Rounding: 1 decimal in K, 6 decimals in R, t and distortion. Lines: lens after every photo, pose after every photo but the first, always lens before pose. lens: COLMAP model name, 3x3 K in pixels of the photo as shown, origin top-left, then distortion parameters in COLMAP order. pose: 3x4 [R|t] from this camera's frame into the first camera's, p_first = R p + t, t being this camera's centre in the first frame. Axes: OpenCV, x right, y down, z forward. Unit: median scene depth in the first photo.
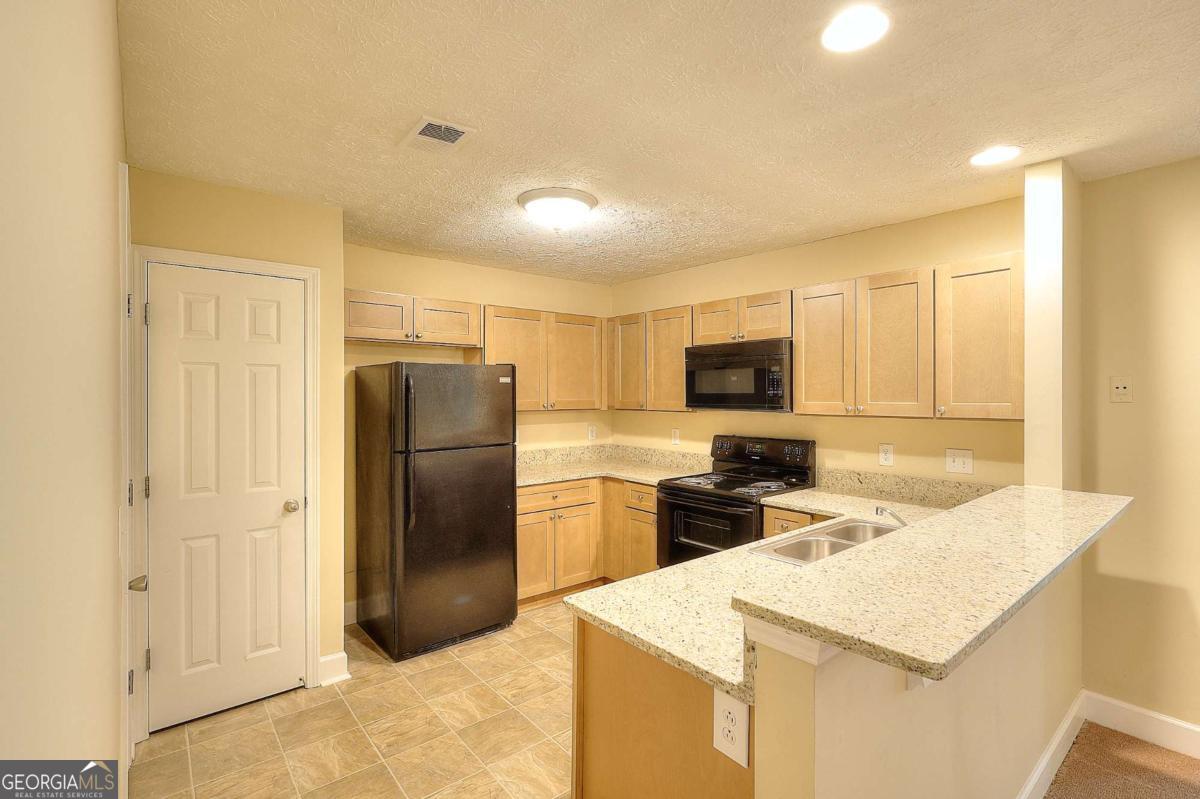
lens RADIAL K [[548.3, 0, 600.0], [0, 548.3, 399.5], [0, 0, 1]] dist [0.000228, 0.000107]
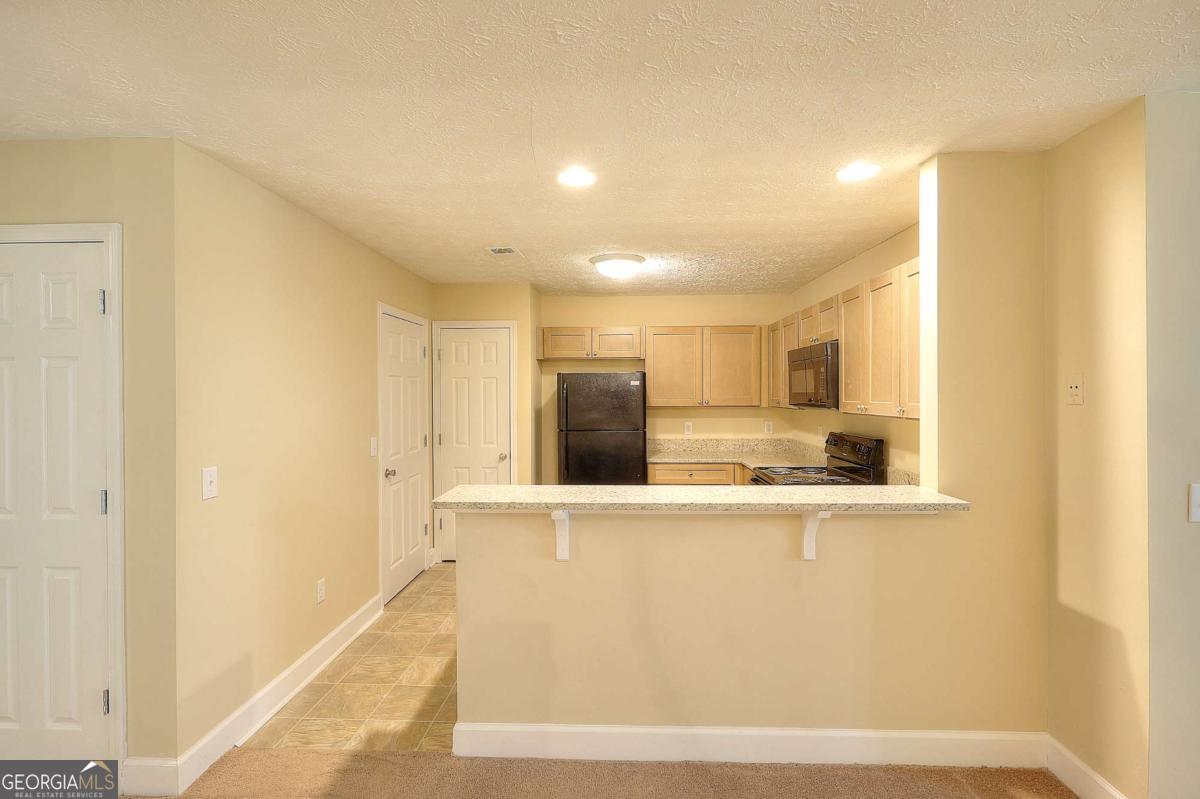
lens RADIAL K [[548.3, 0, 600.0], [0, 548.3, 399.5], [0, 0, 1]] dist [0.000228, 0.000107]
pose [[0.744359, 0.007860, -0.667734, 0.663432], [-0.004500, 0.999967, 0.006754, -0.003131], [0.667765, -0.002023, 0.744370, -0.084254]]
